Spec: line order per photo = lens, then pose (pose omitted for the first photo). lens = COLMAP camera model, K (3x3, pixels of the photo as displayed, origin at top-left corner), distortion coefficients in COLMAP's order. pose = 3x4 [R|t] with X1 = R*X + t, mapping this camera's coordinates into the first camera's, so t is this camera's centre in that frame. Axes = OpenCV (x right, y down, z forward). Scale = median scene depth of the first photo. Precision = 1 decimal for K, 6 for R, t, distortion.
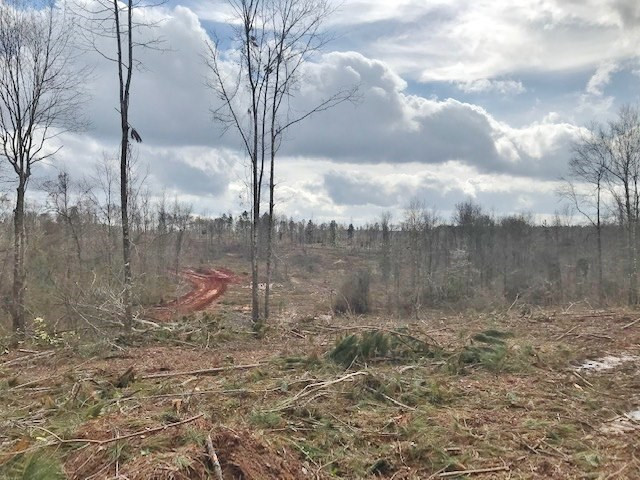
lens RADIAL K [[461.1, 0, 320.0], [0, 461.1, 240.0], [0, 0, 1]] dist [-0.002250, -0.001903]
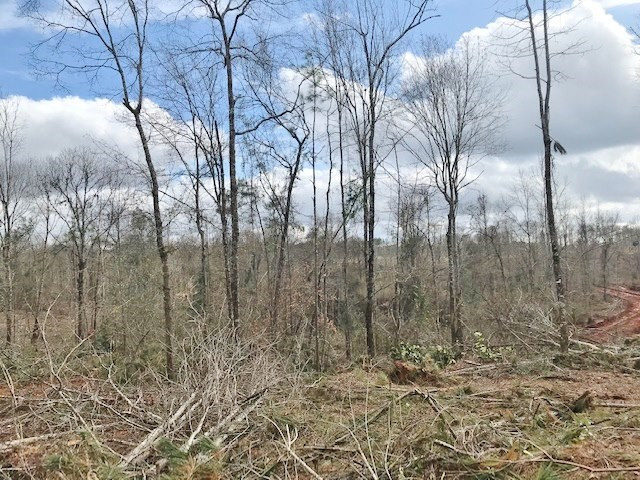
lens RADIAL K [[471.8, 0, 320.0], [0, 471.8, 240.0], [0, 0, 1]] dist [-0.000716, -0.000320]
pose [[0.768385, -0.063283, -0.636852, -0.168646], [0.049366, 0.997995, -0.039608, -0.020032], [0.638082, -0.001005, 0.769968, -0.082162]]
